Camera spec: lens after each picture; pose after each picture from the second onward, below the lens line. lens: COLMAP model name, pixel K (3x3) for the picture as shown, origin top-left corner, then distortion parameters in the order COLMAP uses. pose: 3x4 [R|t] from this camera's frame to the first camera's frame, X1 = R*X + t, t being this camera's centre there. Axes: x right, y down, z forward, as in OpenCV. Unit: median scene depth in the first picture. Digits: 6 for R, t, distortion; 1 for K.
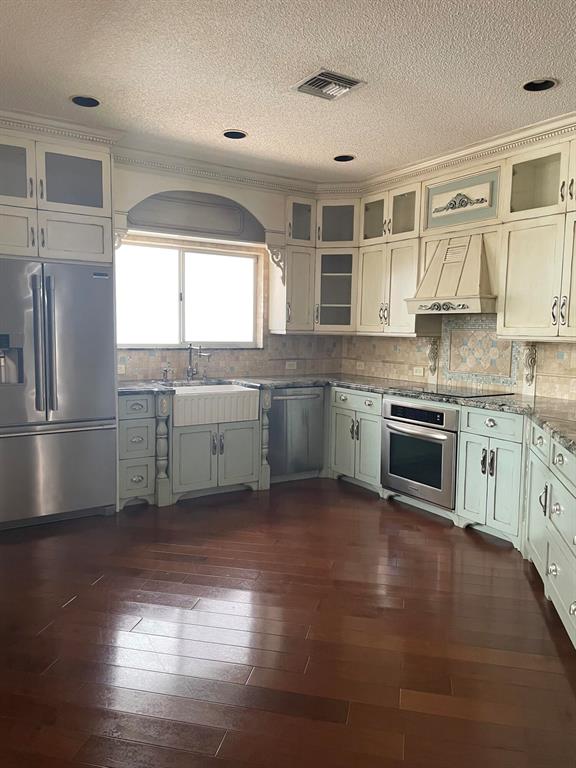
lens RADIAL K [[588.9, 0, 288.1], [0, 588.9, 382.9], [0, 0, 1]] dist [-0.002120, -0.005259]
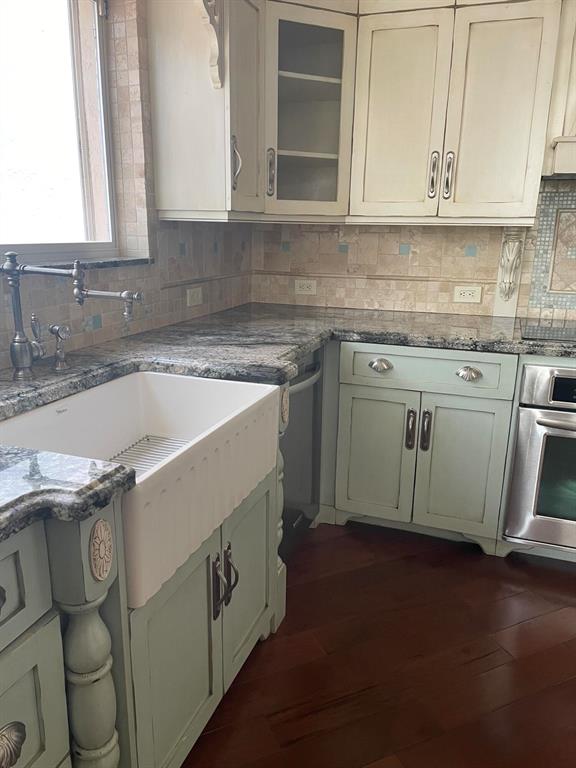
lens RADIAL K [[588.9, 0, 285.7], [0, 588.9, 396.4], [0, 0, 1]] dist [-0.002120, -0.005259]
pose [[0.791843, -0.173899, 0.585444, -0.224284], [0.058407, 0.975773, 0.210844, -0.049071], [-0.607926, -0.132762, 0.782816, 0.648066]]
